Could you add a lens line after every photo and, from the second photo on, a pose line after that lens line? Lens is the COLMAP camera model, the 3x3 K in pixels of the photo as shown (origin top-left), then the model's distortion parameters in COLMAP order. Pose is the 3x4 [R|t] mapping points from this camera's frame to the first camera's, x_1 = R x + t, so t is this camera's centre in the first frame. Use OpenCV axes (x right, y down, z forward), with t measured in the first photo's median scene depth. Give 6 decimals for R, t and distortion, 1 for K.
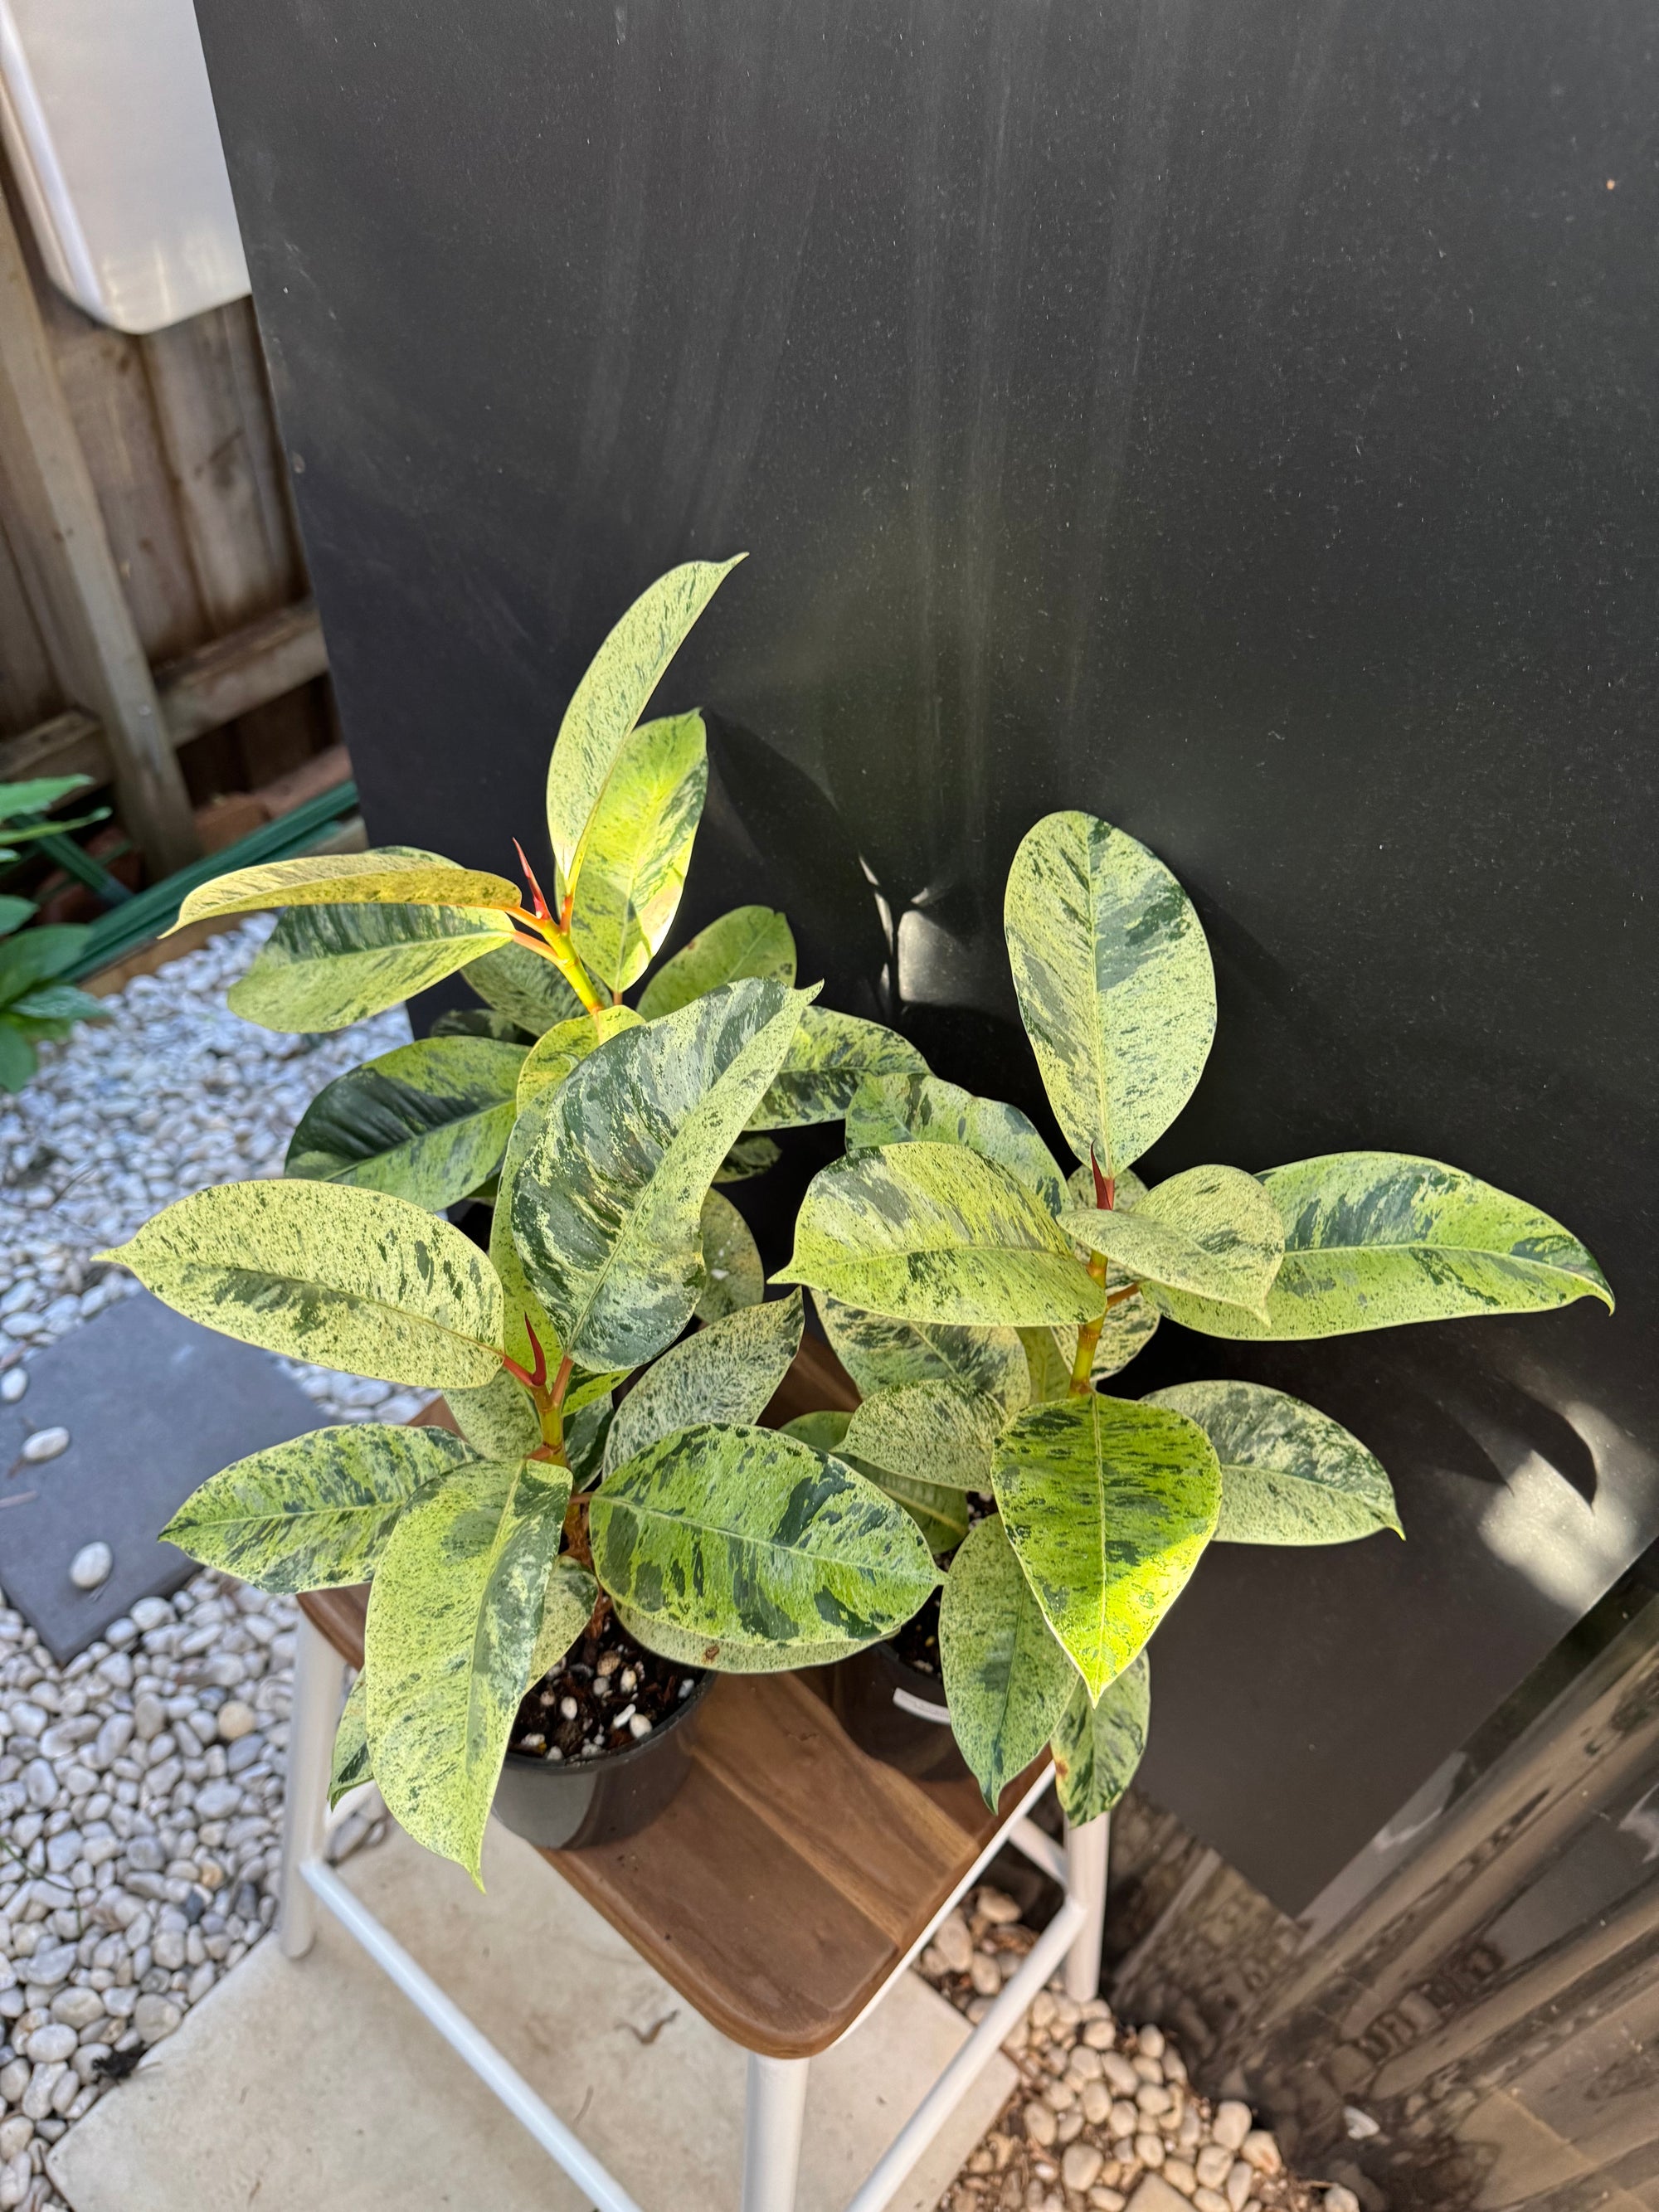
lens RADIAL K [[1612.0, 0, 818.6], [0, 1612.0, 1099.3], [0, 0, 1]] dist [0.092607, -0.131038]
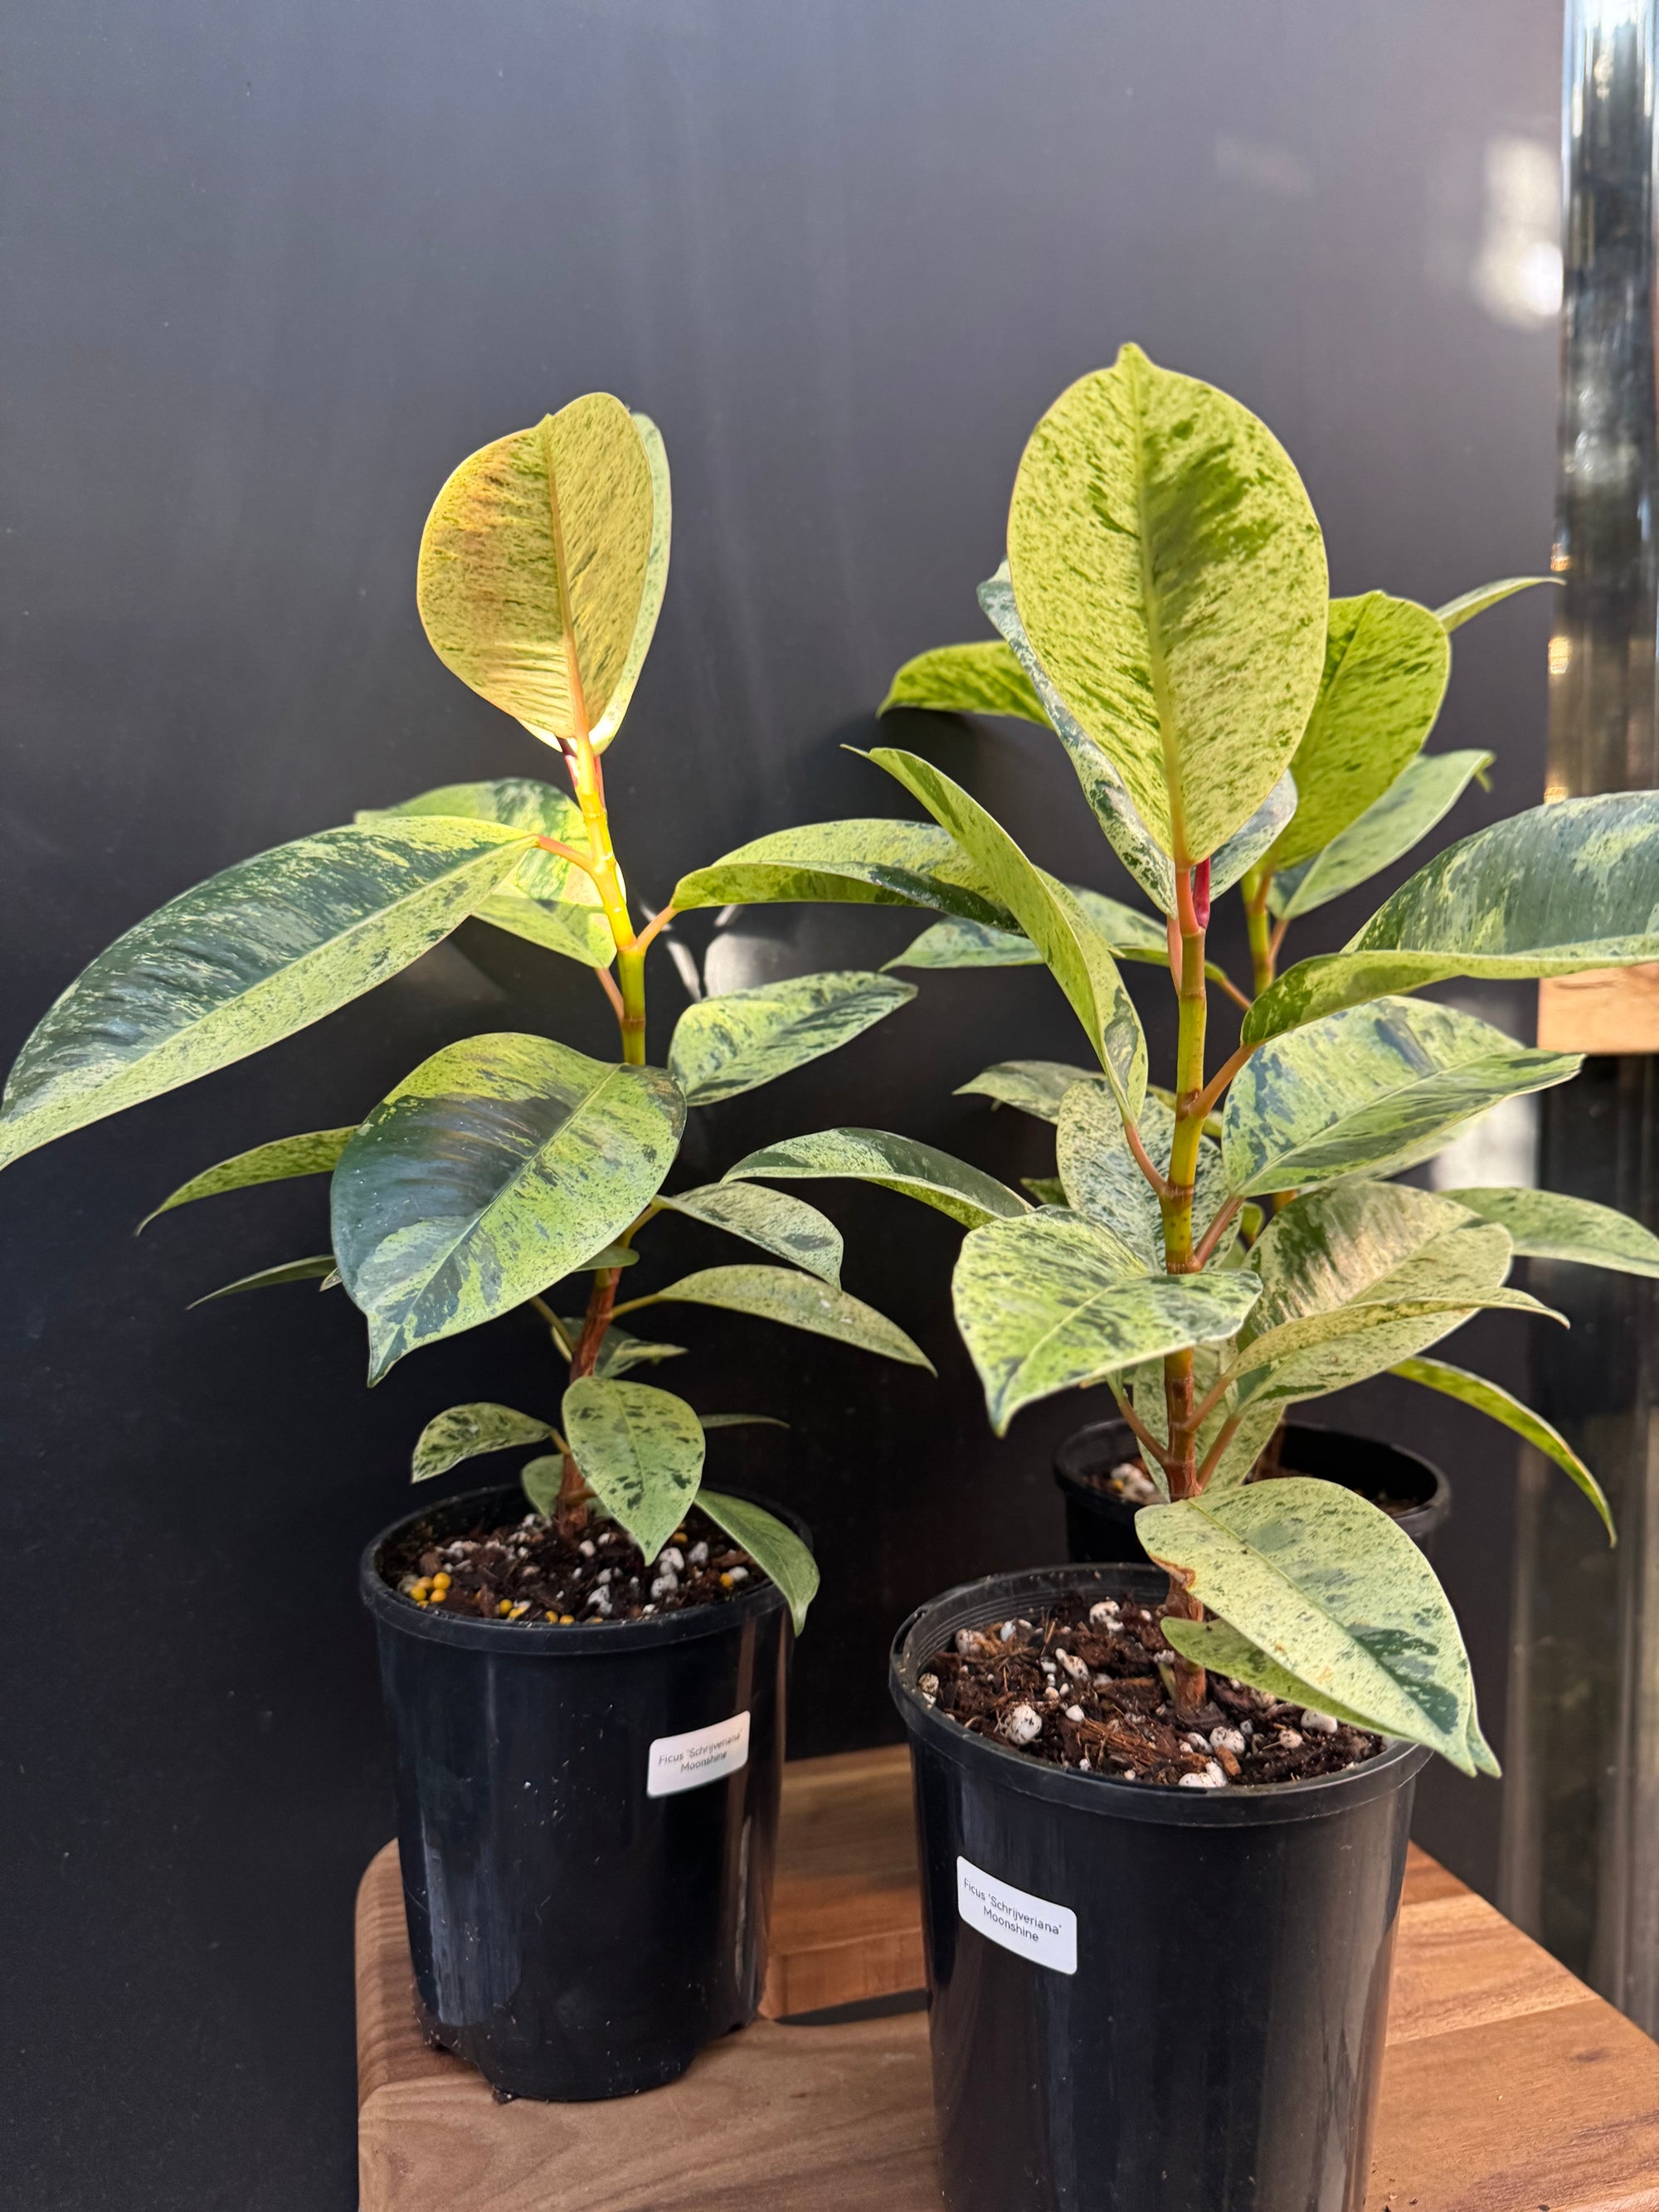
lens RADIAL K [[1620.8, 0, 820.4], [0, 1620.8, 1057.4], [0, 0, 1]] dist [0.142232, -0.265917]
pose [[0.549085, -0.124407, 0.826456, -0.868168], [0.642989, 0.694603, -0.322633, 0.336799], [-0.533920, 0.708555, 0.461388, 0.777679]]
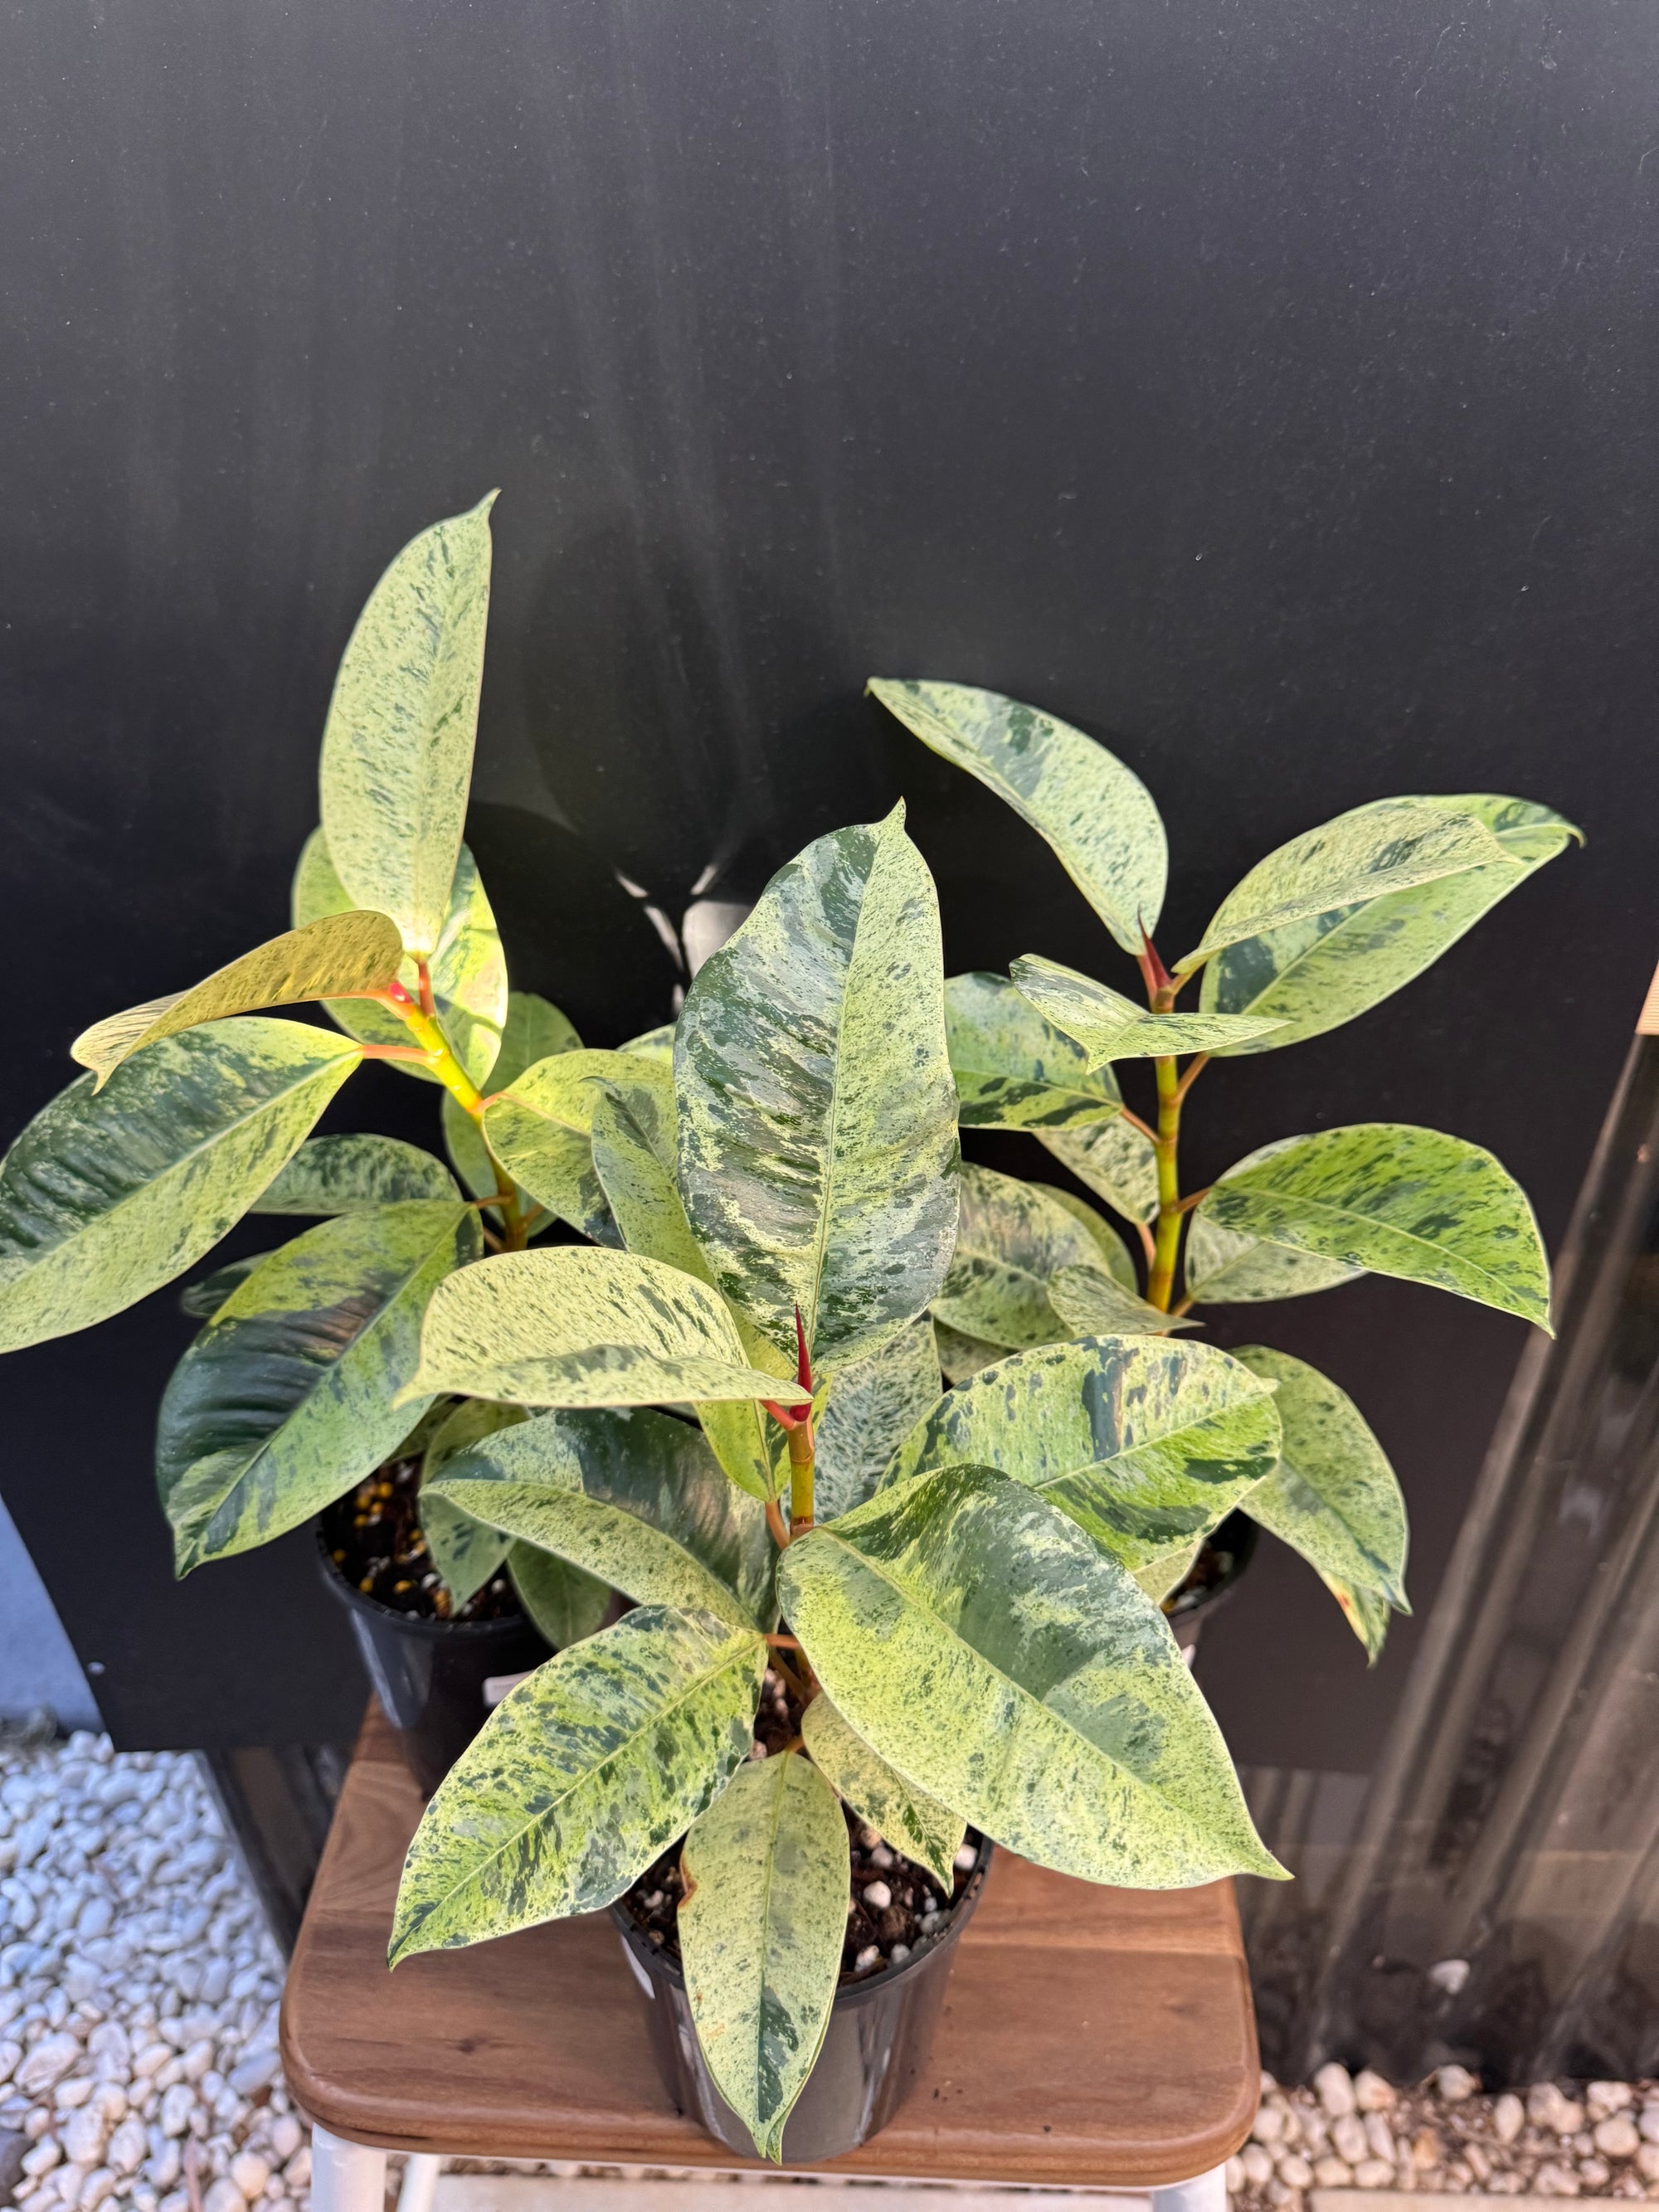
lens RADIAL K [[1618.6, 0, 815.2], [0, 1618.6, 1101.3], [0, 0, 1]] dist [0.078201, -0.102842]
pose [[0.789638, -0.407273, 0.458913, -0.458117], [0.487453, 0.870646, -0.066070, 0.095161], [-0.372642, 0.275869, 0.886021, 0.253389]]
